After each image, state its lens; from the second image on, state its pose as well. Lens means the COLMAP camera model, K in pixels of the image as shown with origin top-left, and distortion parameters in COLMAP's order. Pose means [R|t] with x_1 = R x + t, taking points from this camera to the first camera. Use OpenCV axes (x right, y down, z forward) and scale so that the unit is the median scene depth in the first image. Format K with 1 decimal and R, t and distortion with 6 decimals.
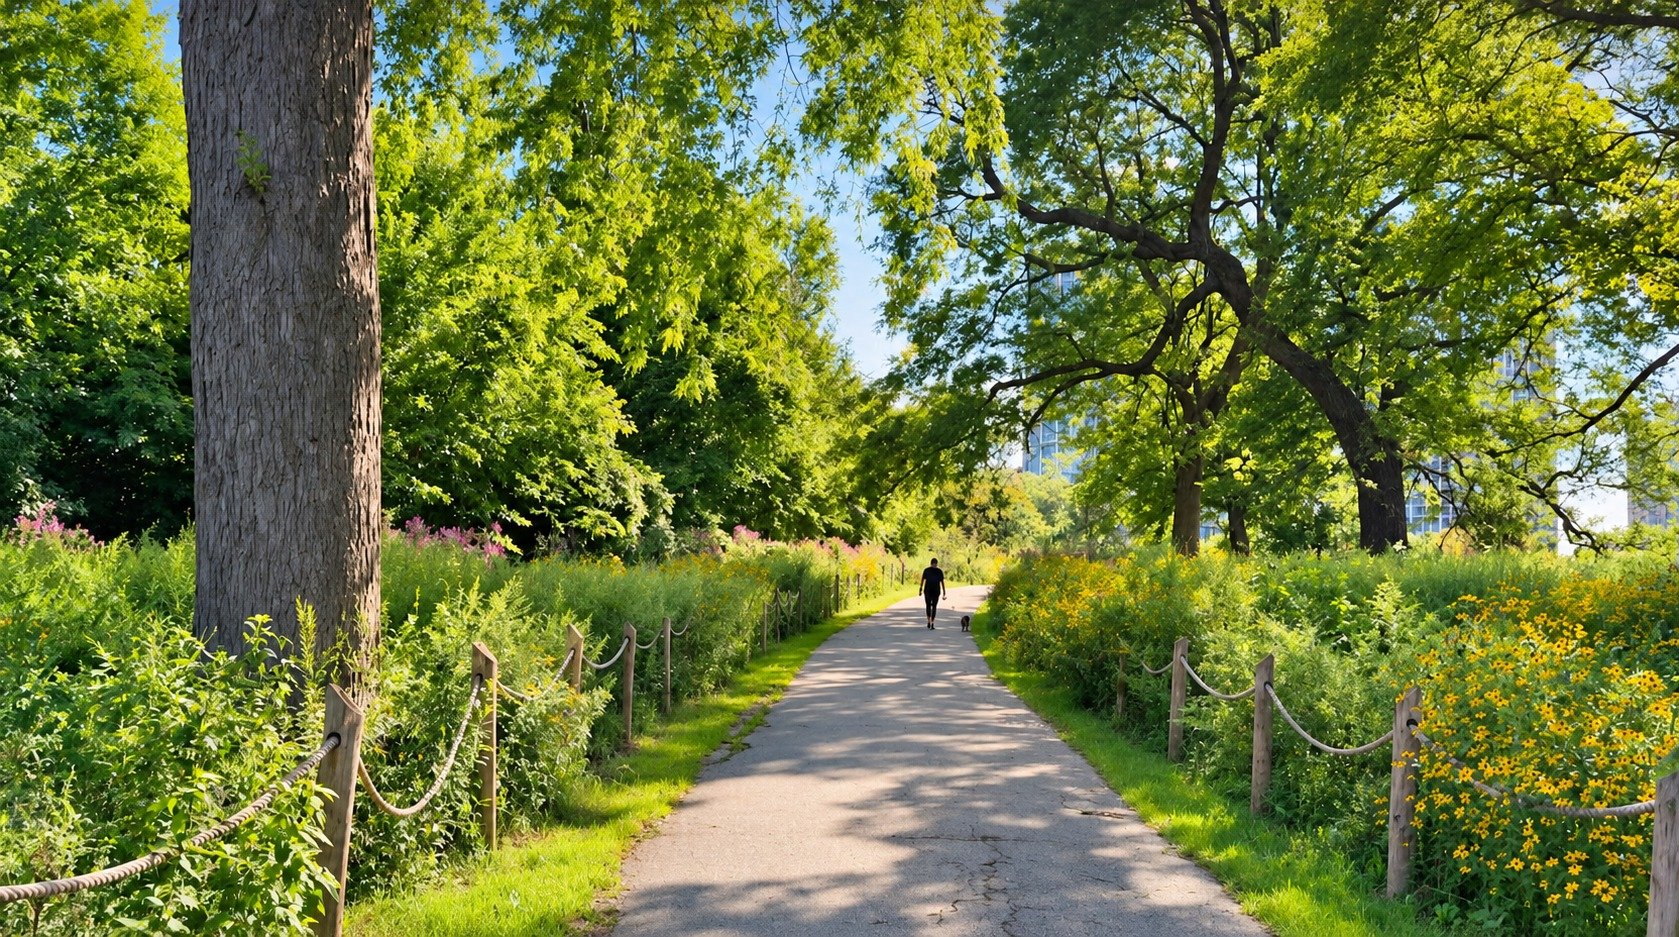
lens RADIAL K [[1344.3, 0, 840.3], [0, 1344.3, 469.4], [0, 0, 1]] dist [-0.000511, 0.000324]
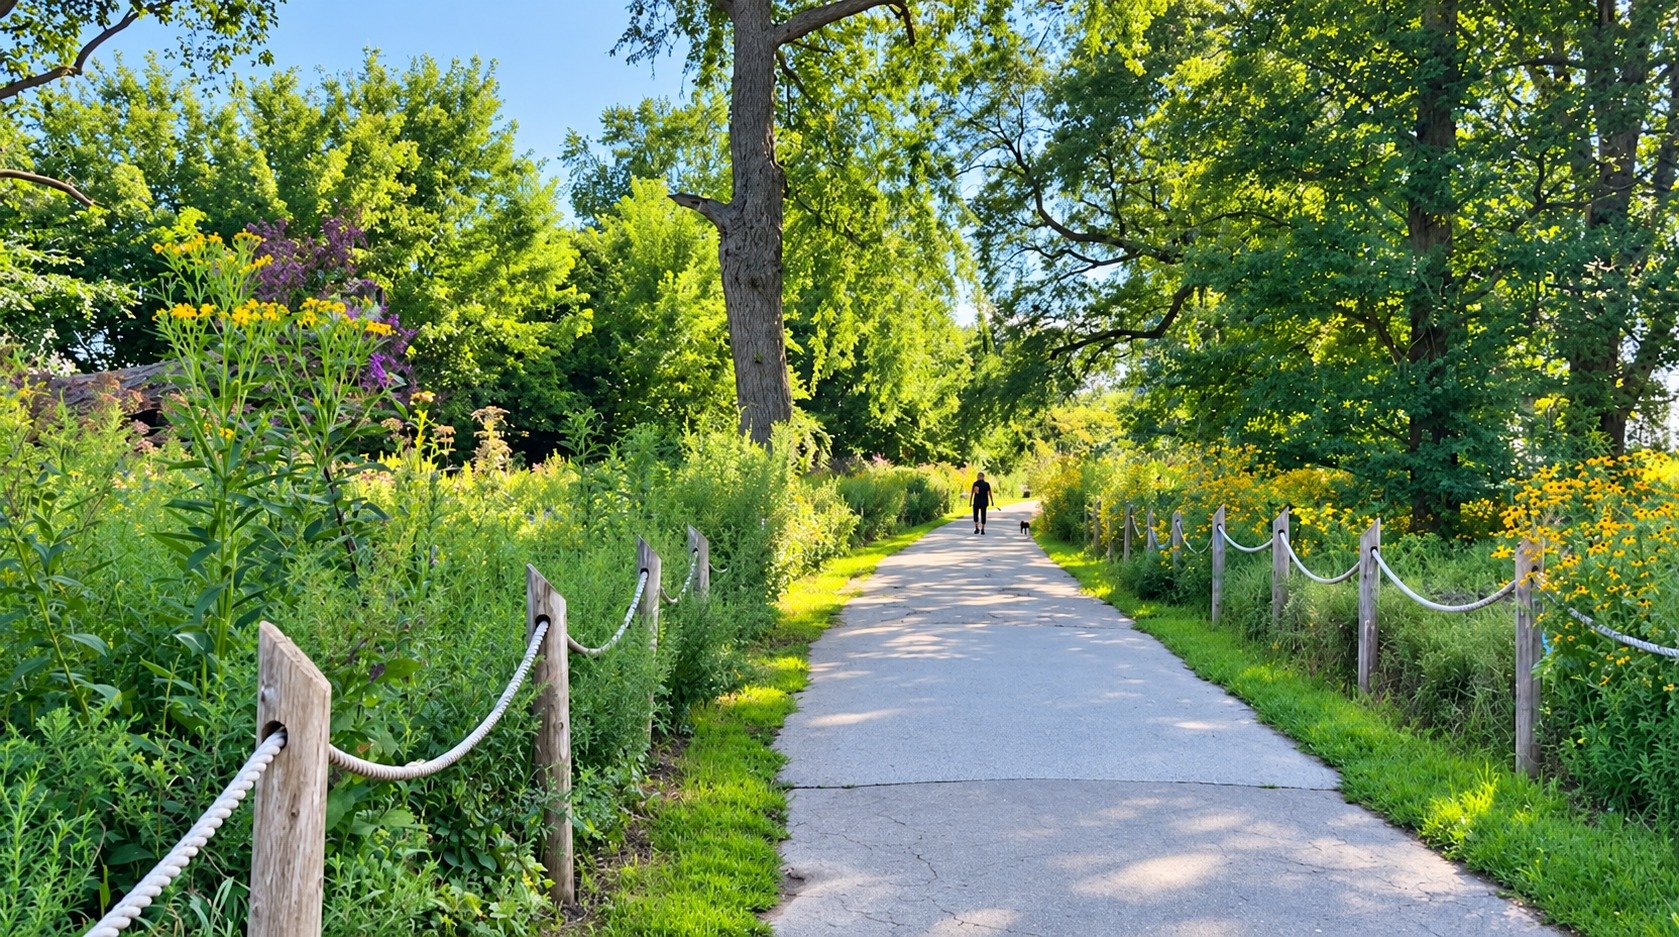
lens RADIAL K [[1344.3, 0, 840.1], [0, 1344.3, 468.7], [0, 0, 1]] dist [-0.000511, 0.000324]
pose [[0.995591, -0.034846, -0.087089, 0.010126], [0.039531, 0.997829, 0.052668, -0.020055], [0.085065, -0.055878, 0.994807, -0.398393]]
